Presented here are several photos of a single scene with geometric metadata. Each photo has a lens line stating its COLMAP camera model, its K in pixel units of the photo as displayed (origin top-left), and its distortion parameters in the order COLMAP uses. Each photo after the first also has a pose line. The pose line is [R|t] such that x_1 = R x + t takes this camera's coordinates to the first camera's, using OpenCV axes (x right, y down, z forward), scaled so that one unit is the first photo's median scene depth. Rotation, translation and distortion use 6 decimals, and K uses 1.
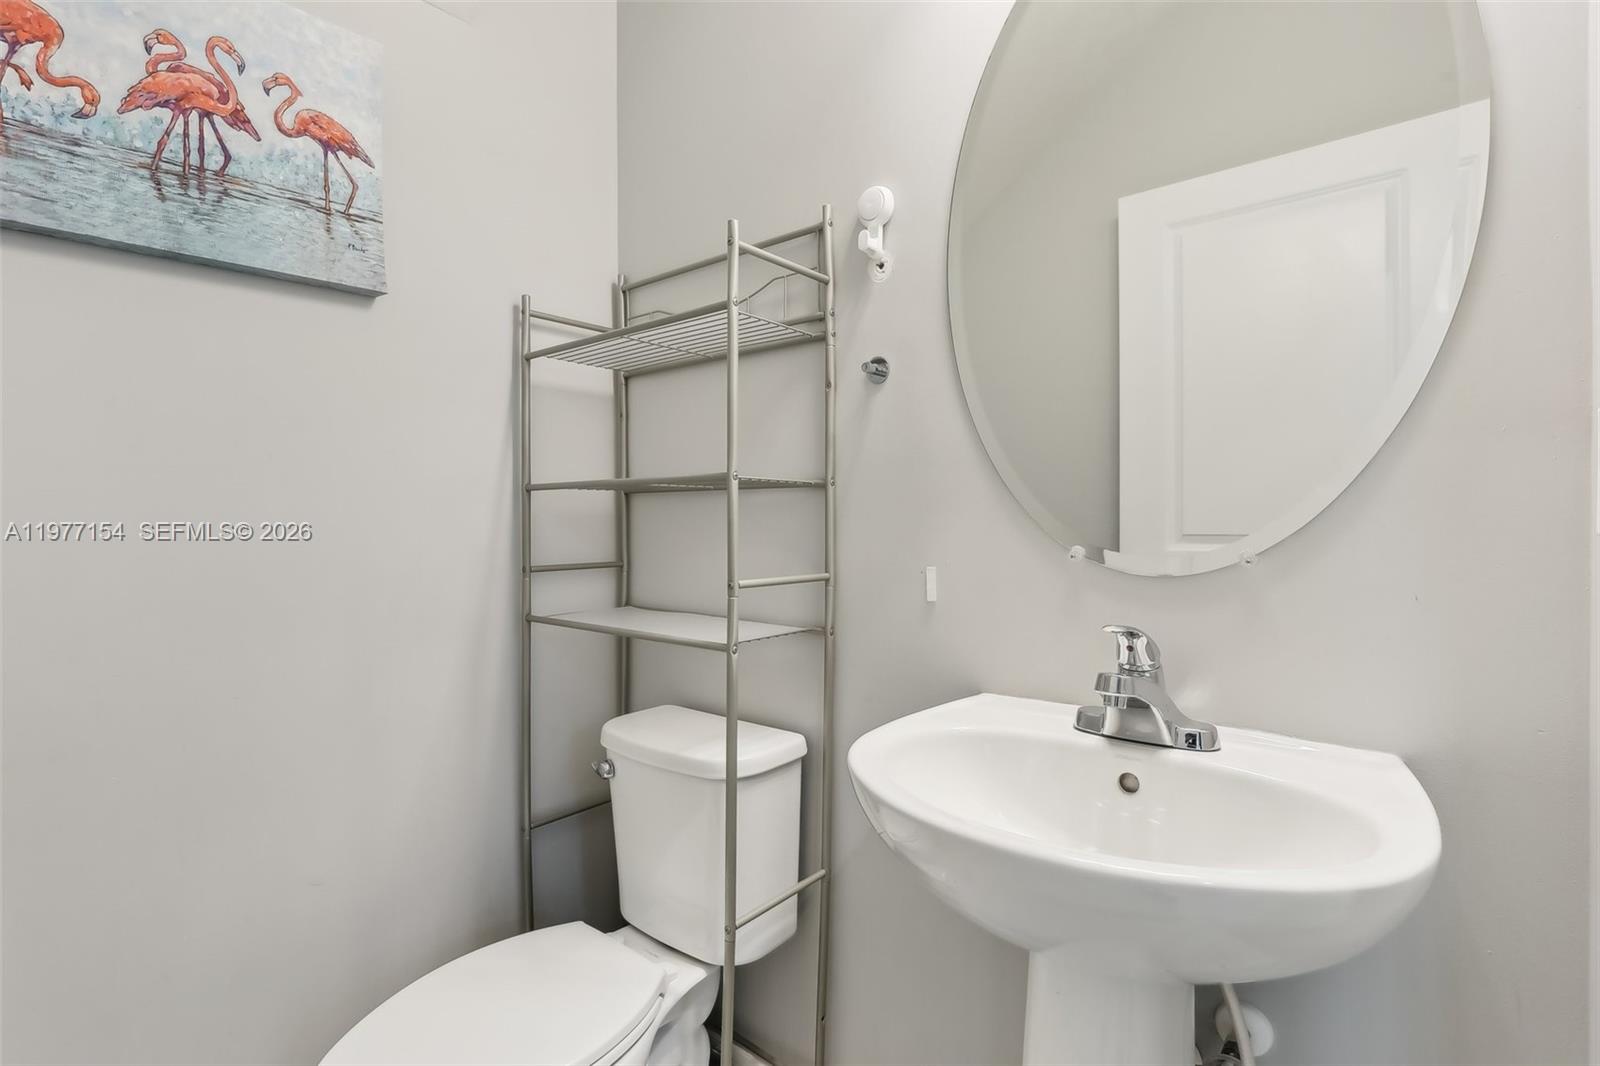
lens RADIAL K [[750.3, 0, 793.7], [0, 750.3, 535.4], [0, 0, 1]] dist [-0.026961, 0.007398]
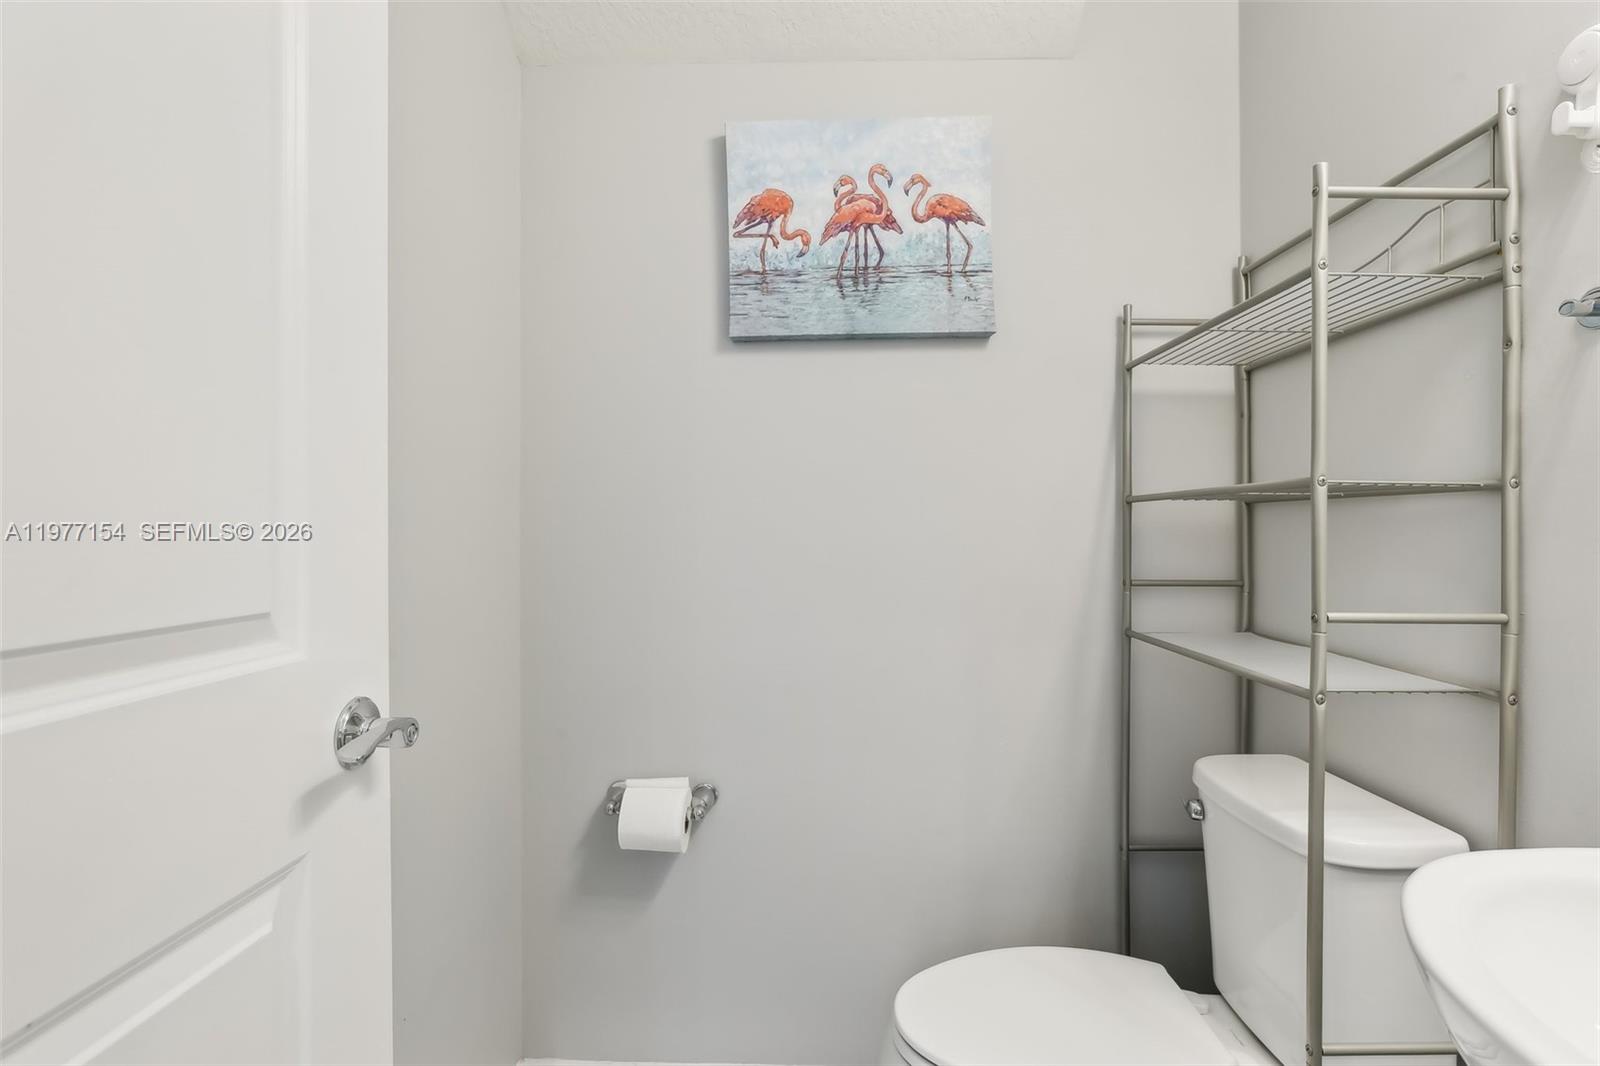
lens RADIAL K [[750.3, 0, 791.0], [0, 750.3, 532.6], [0, 0, 1]] dist [-0.026961, 0.007398]
pose [[0.624877, 0.007859, -0.780683, 0.162853], [-0.020510, 0.999769, -0.006352, -0.006883], [0.780454, 0.019981, 0.624894, 0.054937]]
